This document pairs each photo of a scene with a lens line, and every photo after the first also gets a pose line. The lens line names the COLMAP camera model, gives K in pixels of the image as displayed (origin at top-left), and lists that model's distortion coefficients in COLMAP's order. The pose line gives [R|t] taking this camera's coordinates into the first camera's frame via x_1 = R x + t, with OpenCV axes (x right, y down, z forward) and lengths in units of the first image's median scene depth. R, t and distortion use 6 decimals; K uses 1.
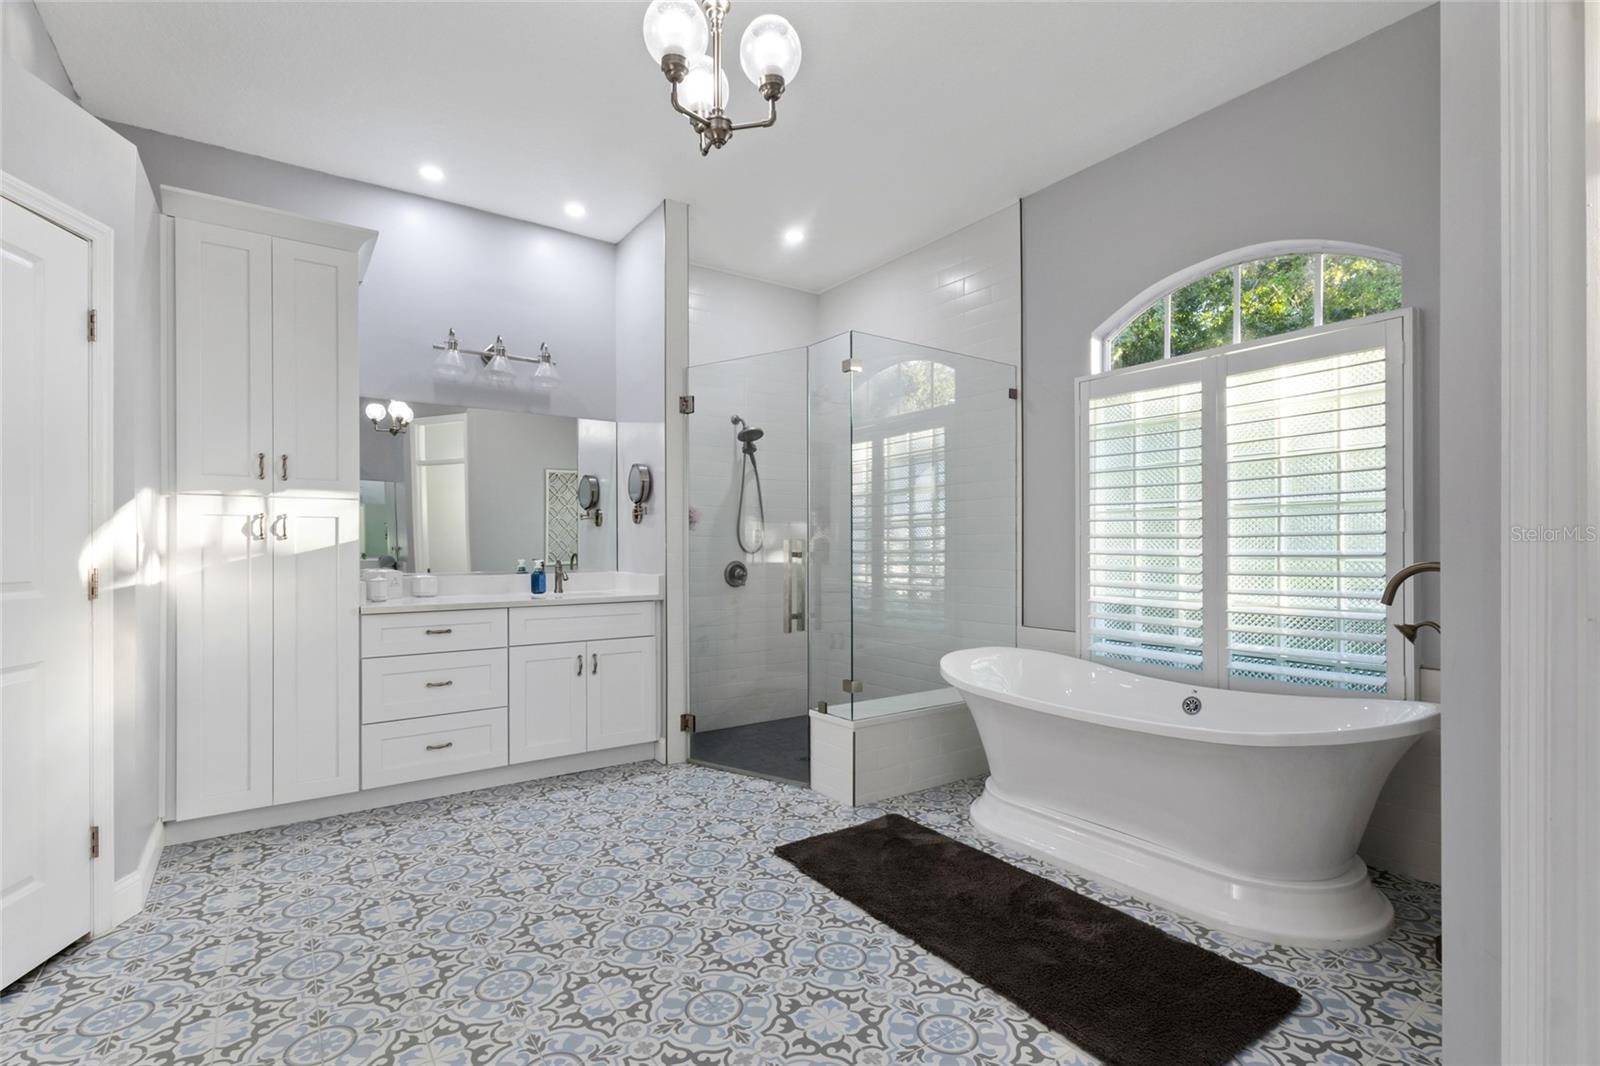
lens RADIAL K [[744.7, 0, 784.3], [0, 744.7, 543.9], [0, 0, 1]] dist [0.000637, 0.002483]
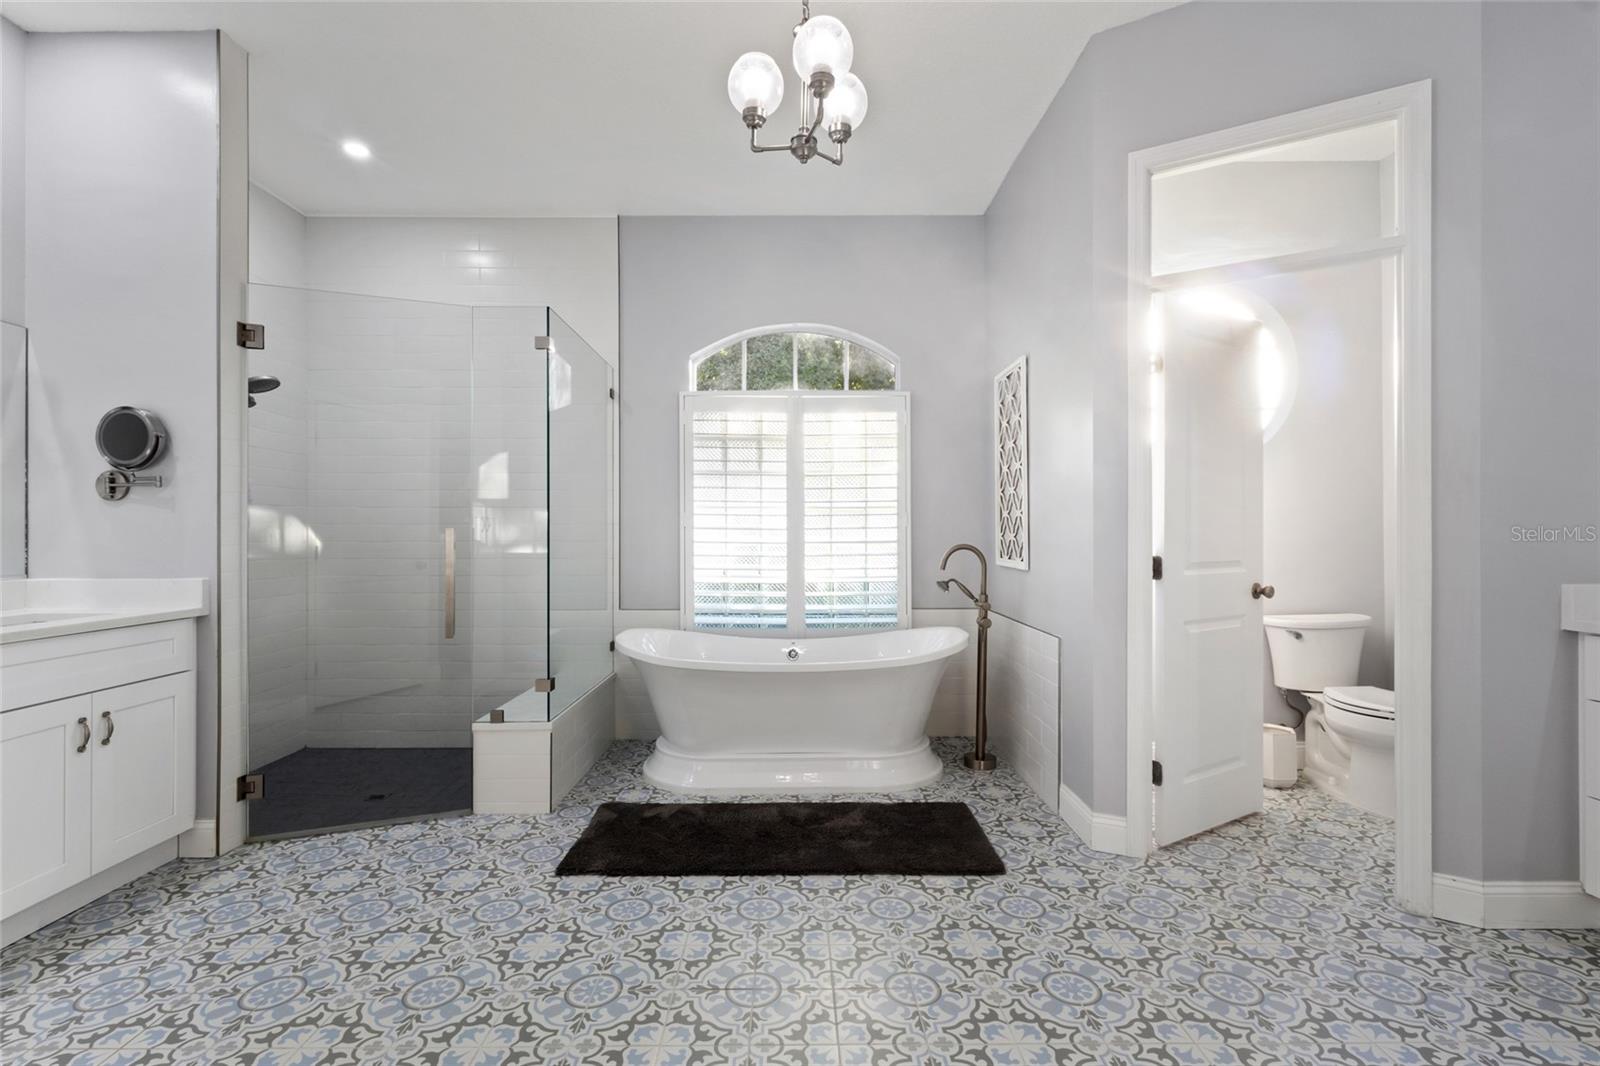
lens RADIAL K [[744.7, 0, 792.5], [0, 744.7, 528.8], [0, 0, 1]] dist [0.000637, 0.002483]
pose [[0.561604, 0.008191, 0.827365, -0.544058], [-0.001687, 0.999960, -0.008755, 0.002276], [-0.827404, 0.003521, 0.561596, 0.229716]]
